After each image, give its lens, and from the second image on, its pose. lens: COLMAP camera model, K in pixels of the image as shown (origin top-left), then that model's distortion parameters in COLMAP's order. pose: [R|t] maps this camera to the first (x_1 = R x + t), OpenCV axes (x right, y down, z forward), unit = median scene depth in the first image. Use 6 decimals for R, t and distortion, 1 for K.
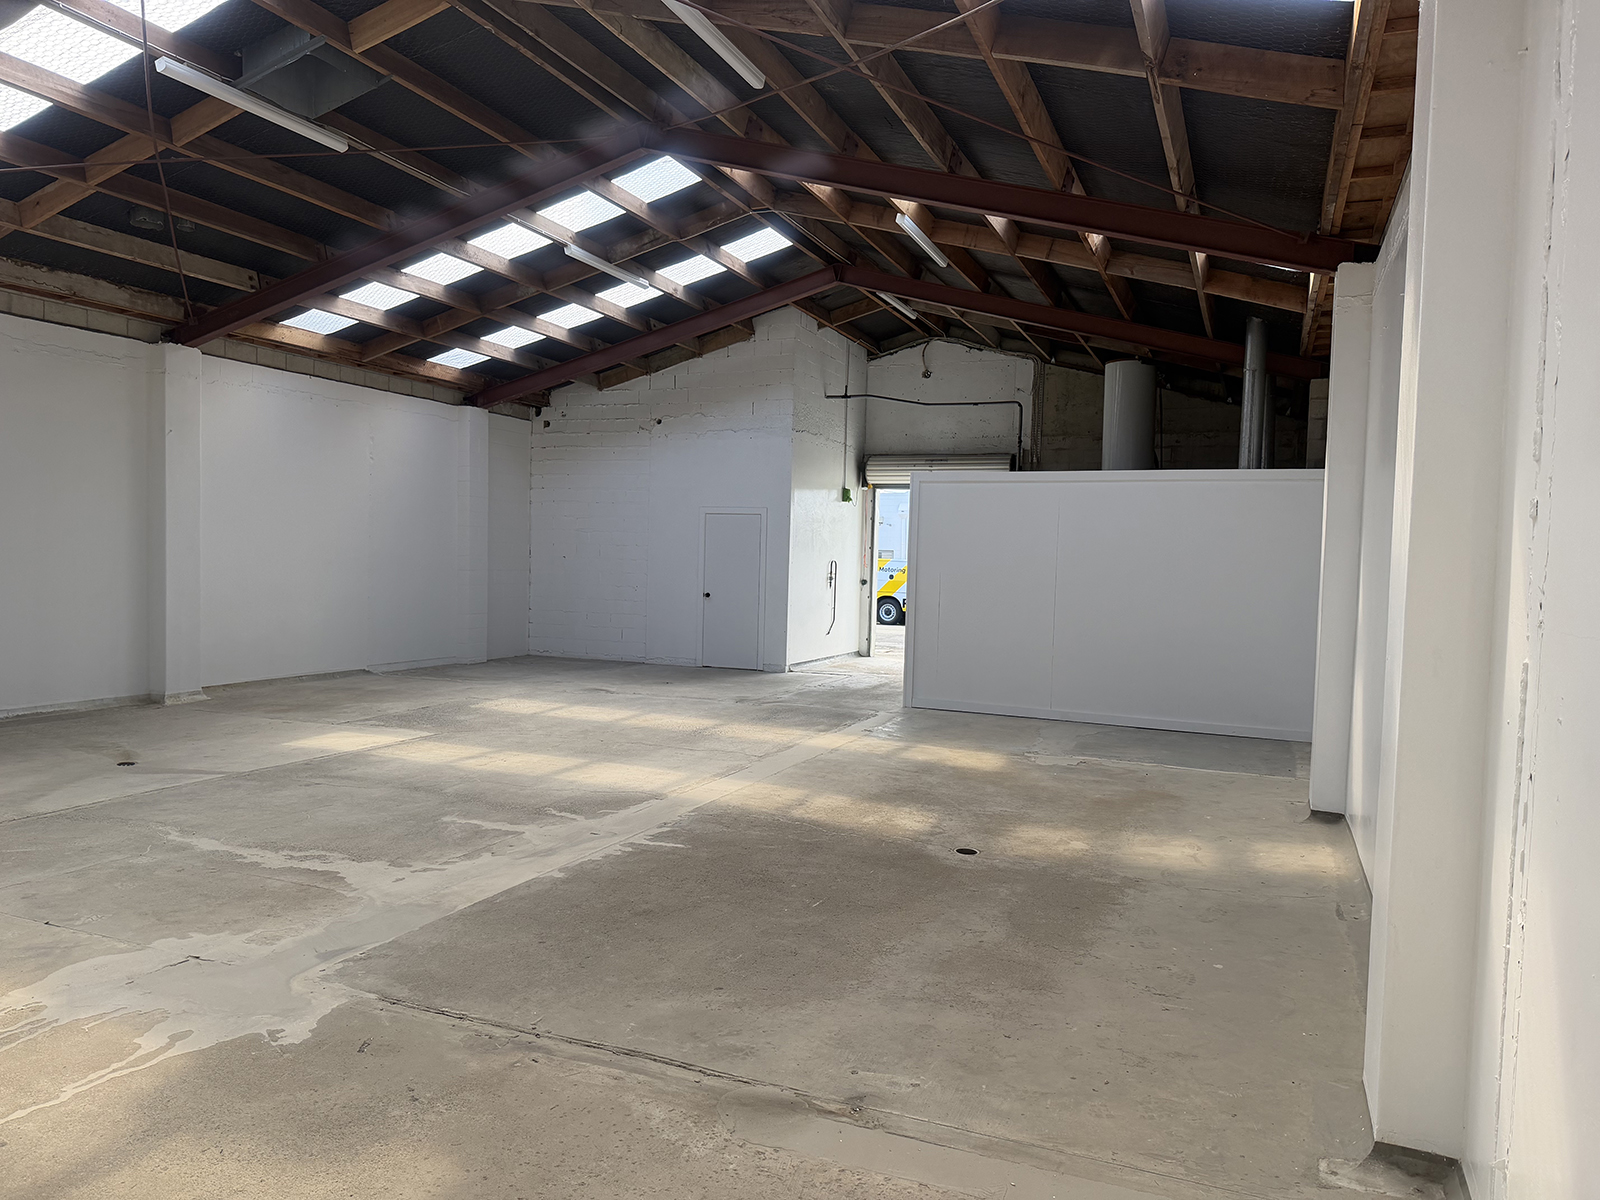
lens RADIAL K [[1135.6, 0, 800.0], [0, 1135.6, 600.0], [0, 0, 1]] dist [-0.010847, -0.004064]
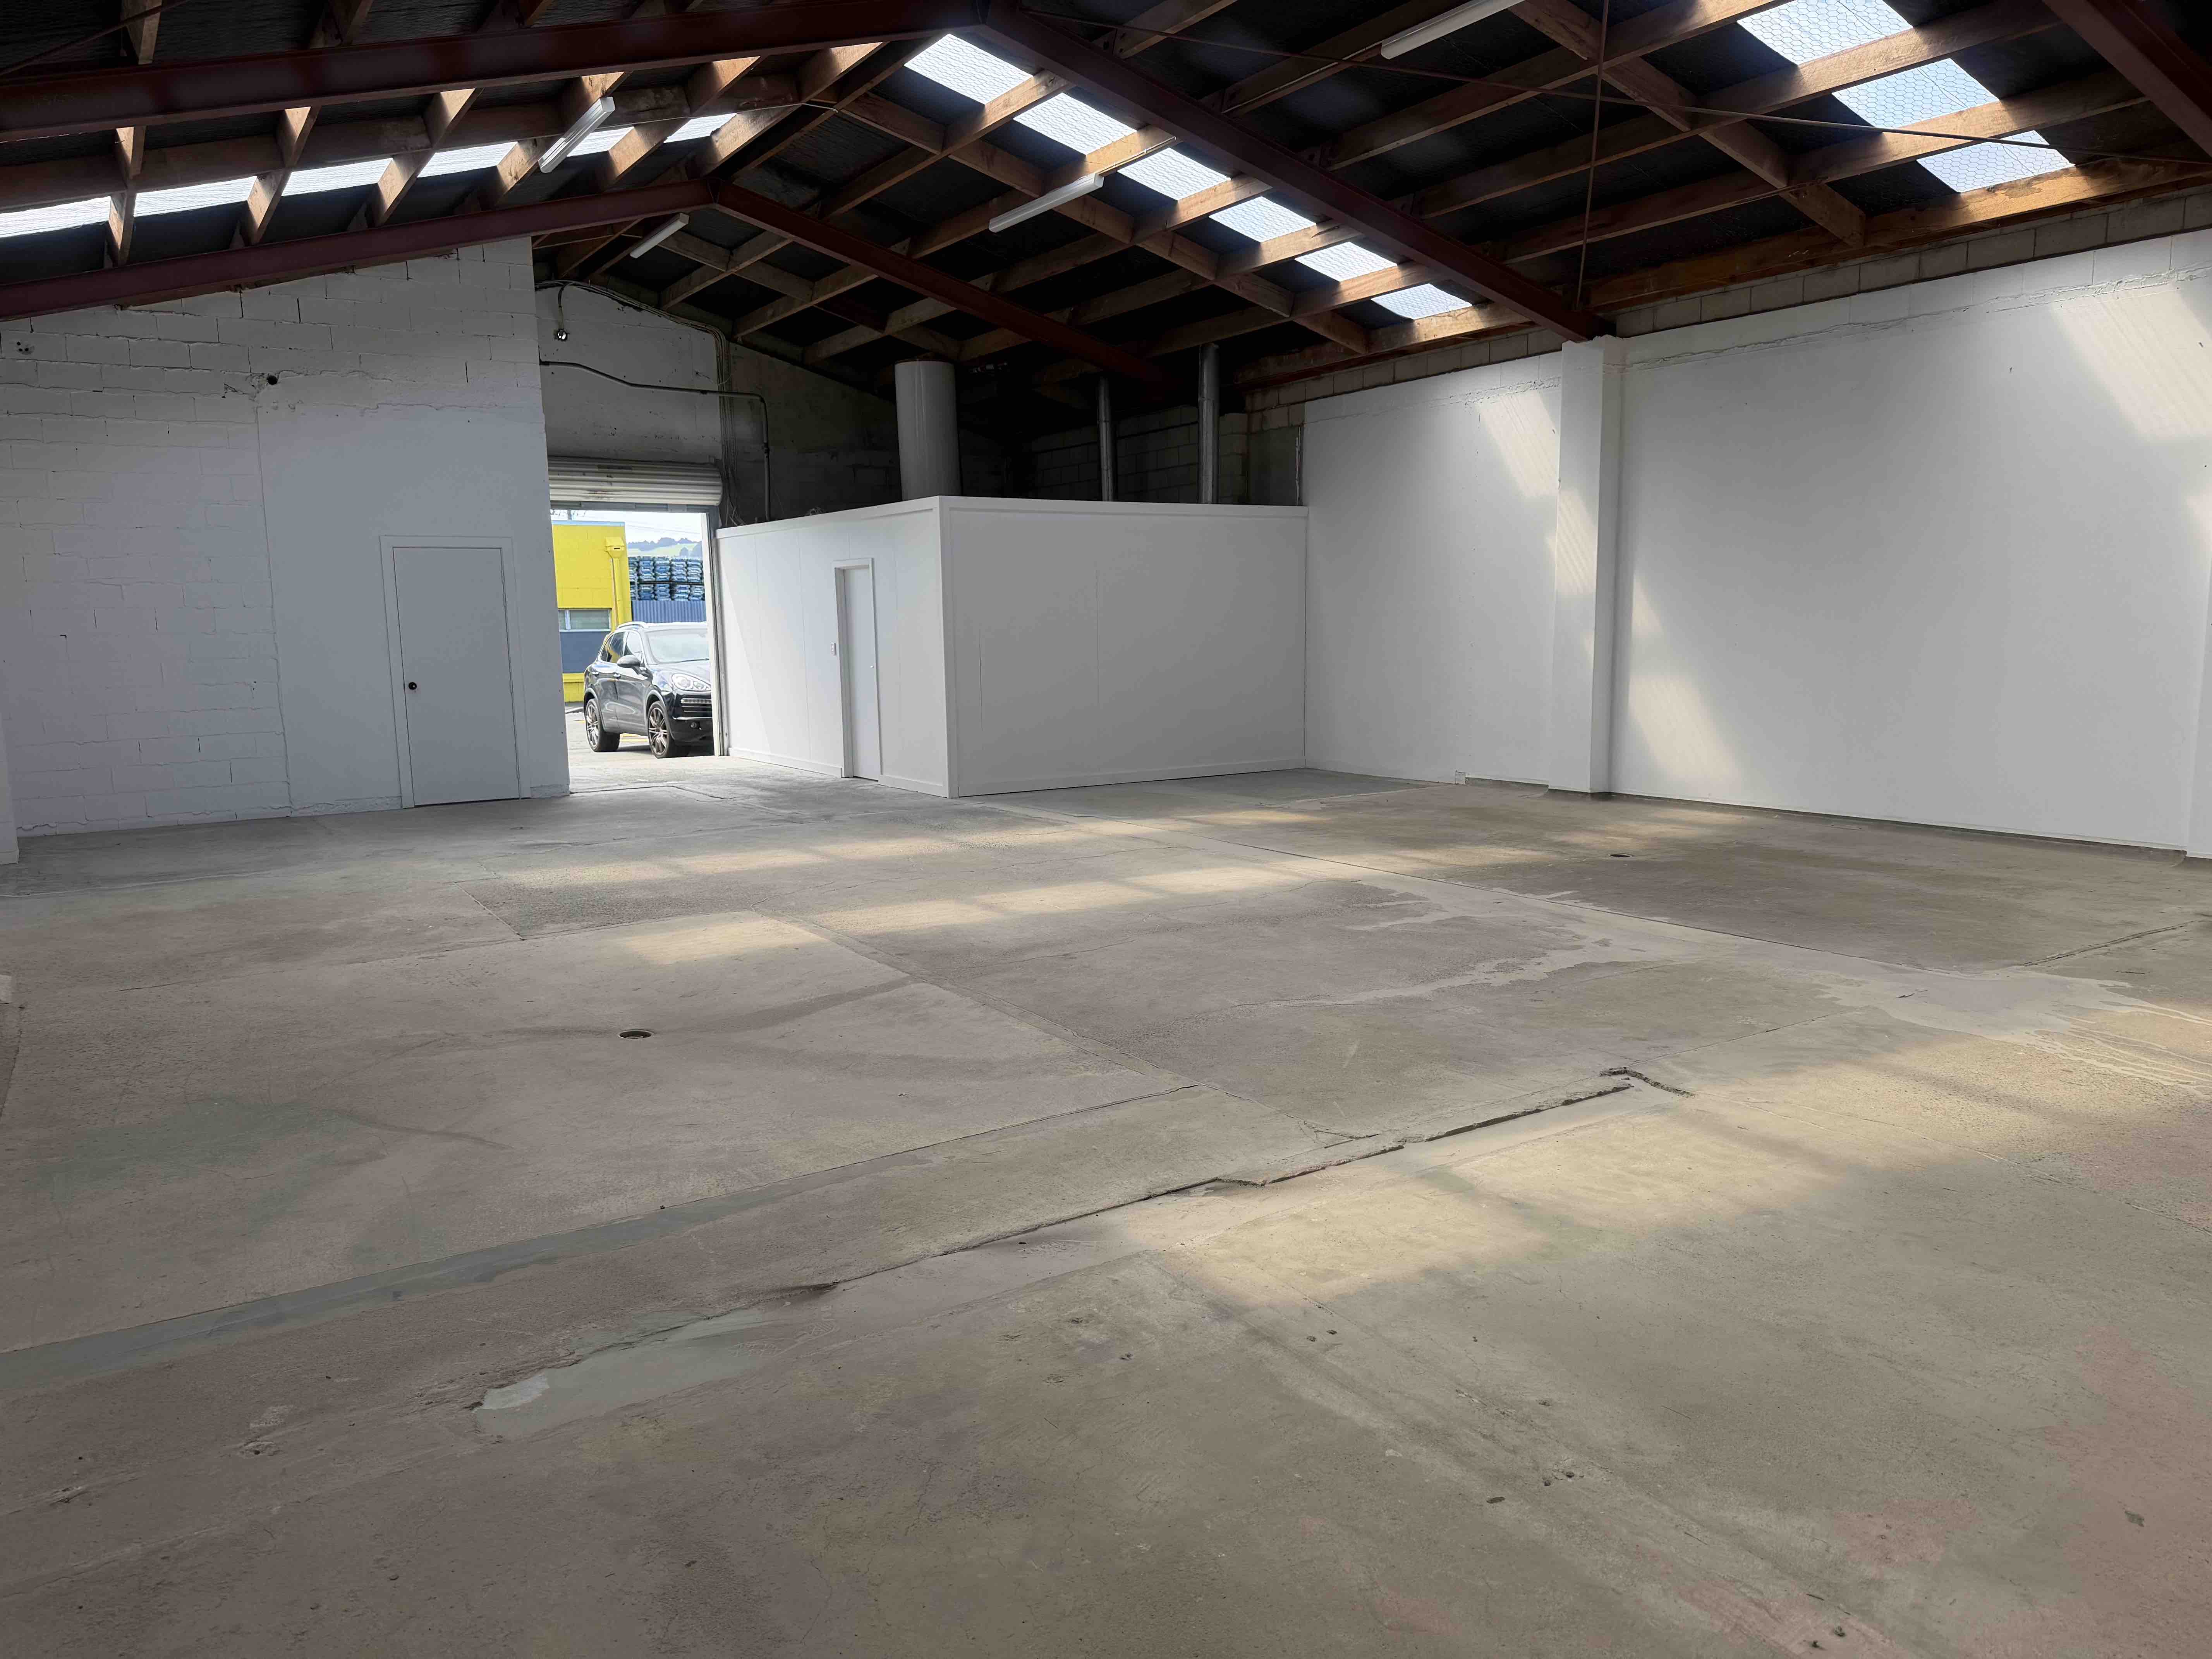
lens RADIAL K [[1570.0, 0, 1106.0], [0, 1570.0, 829.5], [0, 0, 1]] dist [-0.010847, -0.004064]
pose [[0.567881, -0.142954, 0.810602, -1.500541], [0.058980, 0.989339, 0.133155, -0.042452], [-0.820995, -0.027807, 0.570258, 0.581943]]
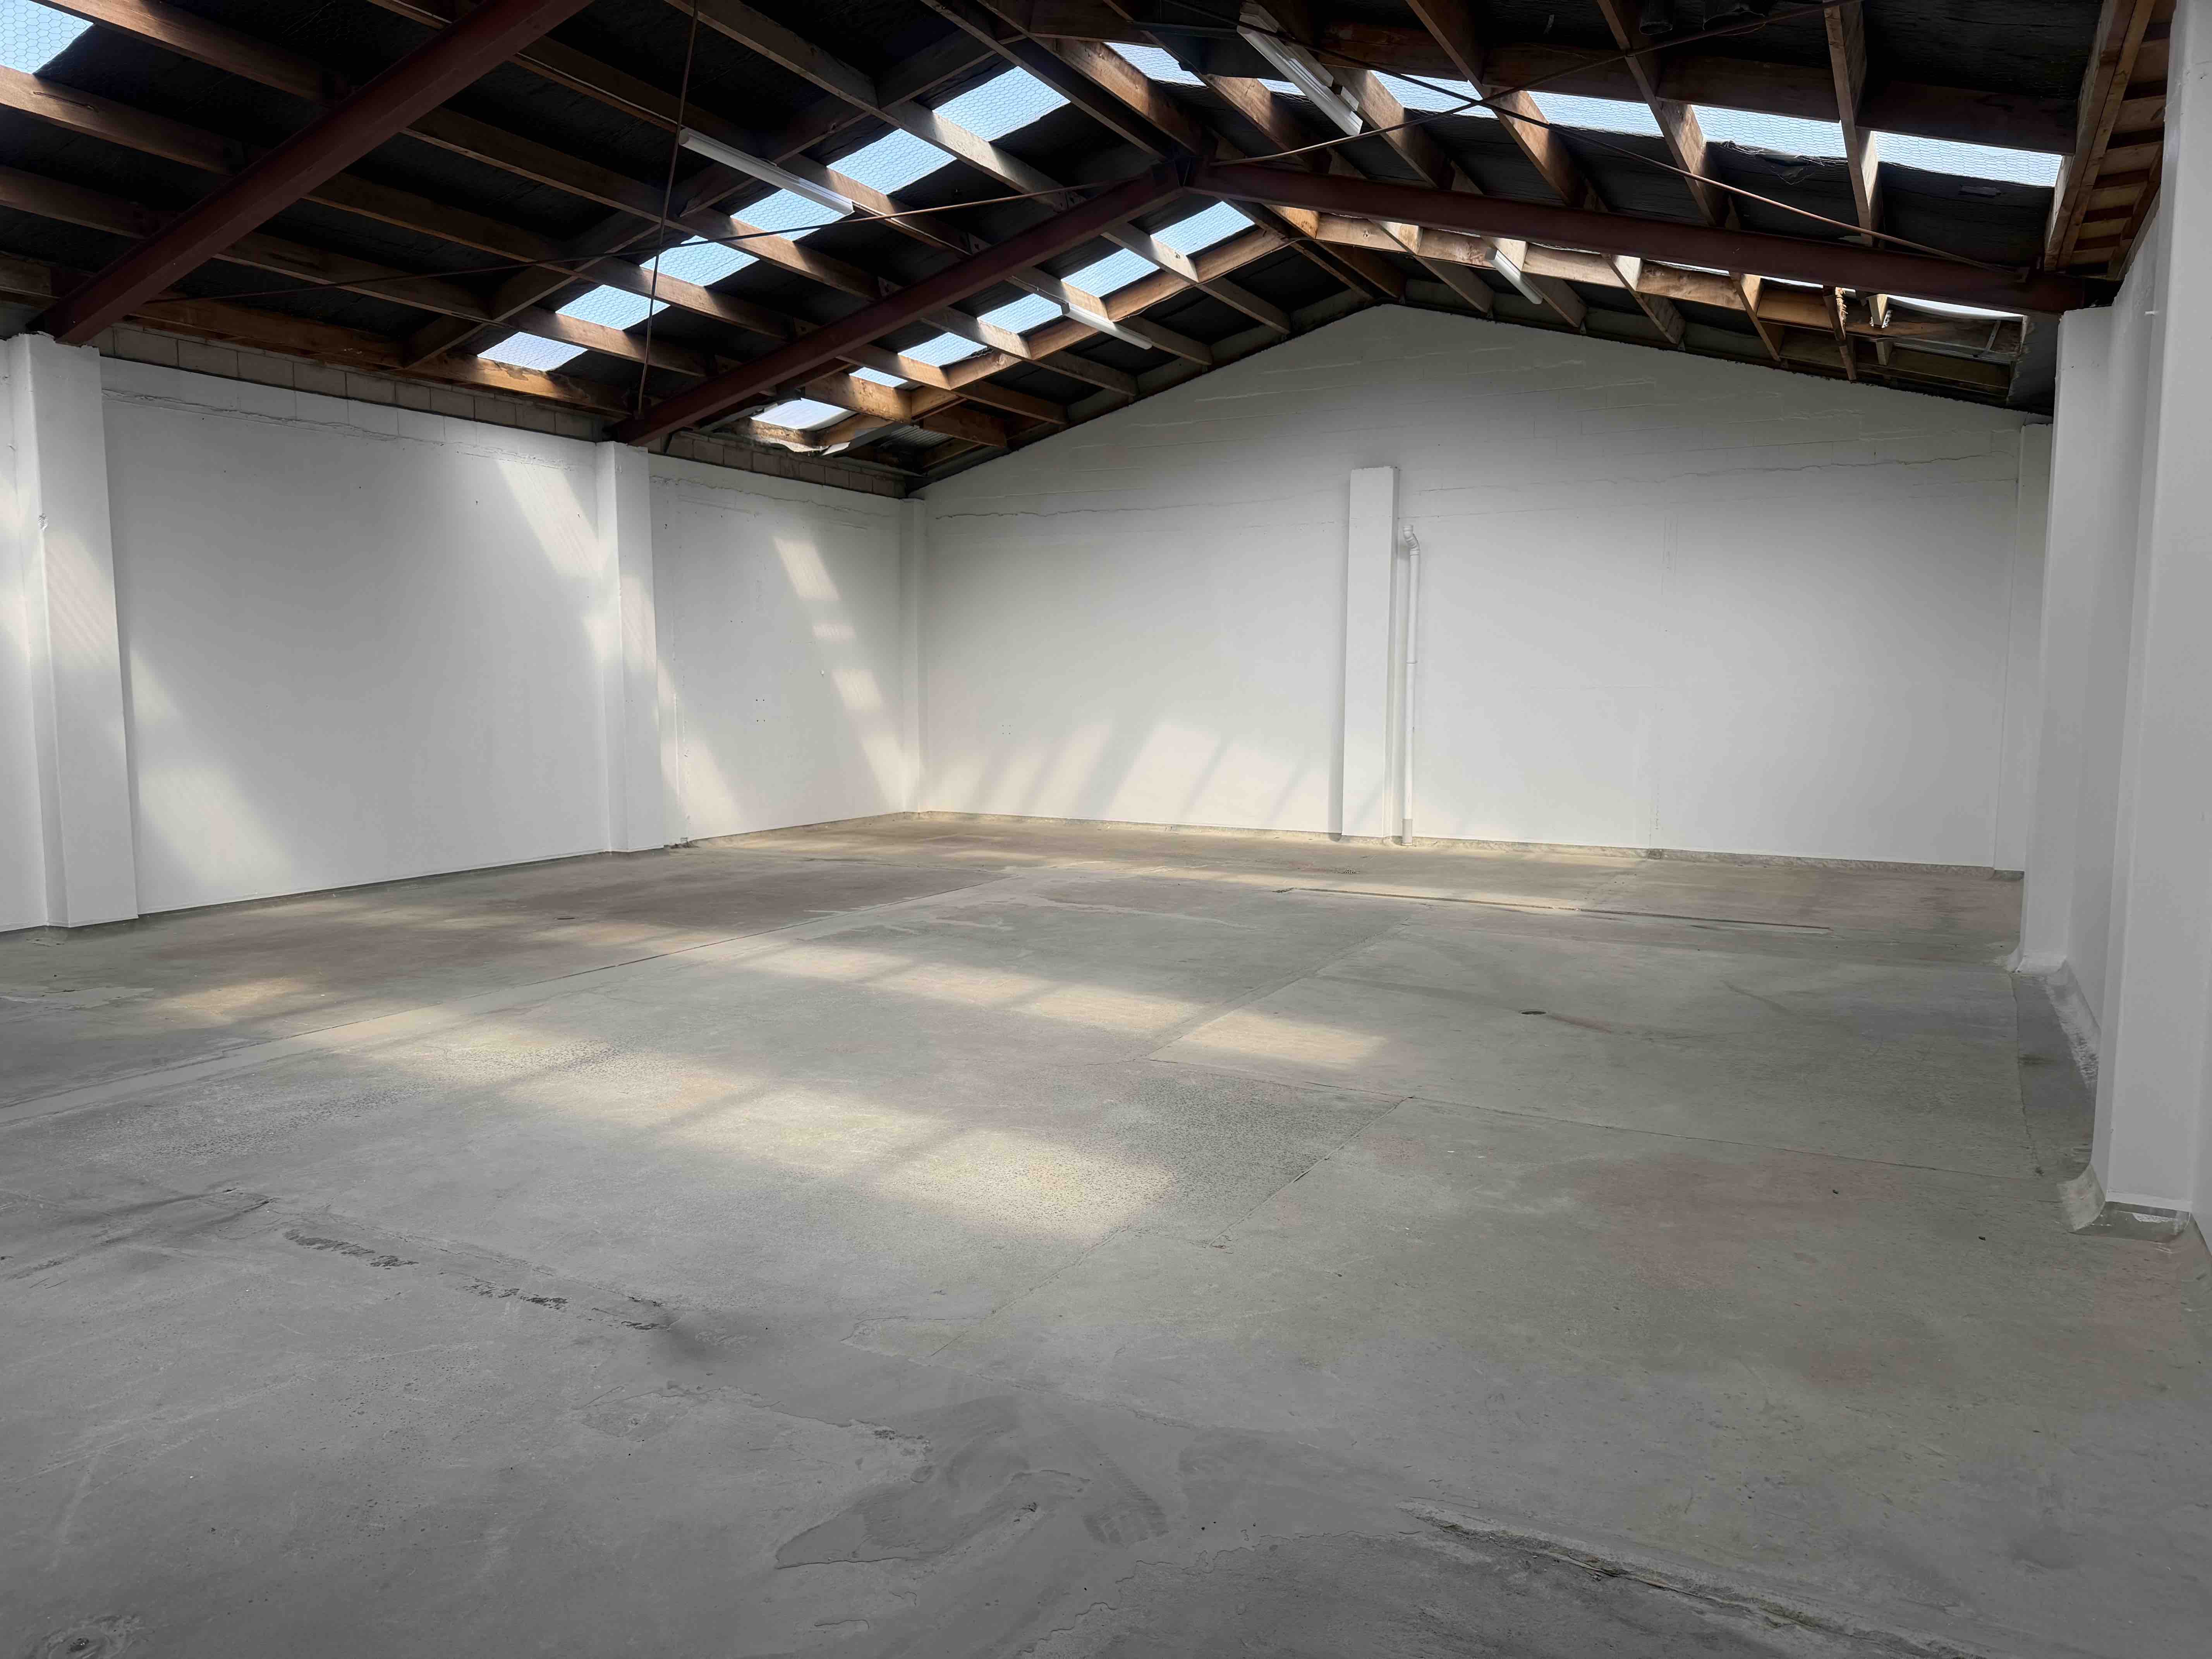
lens RADIAL K [[1570.0, 0, 1106.0], [0, 1570.0, 829.5], [0, 0, 1]] dist [-0.010847, -0.004064]
pose [[-0.992840, -0.032421, 0.114968, -0.660371], [-0.018079, 0.992160, 0.123663, -0.087750], [-0.118075, 0.120699, -0.985642, 2.710372]]
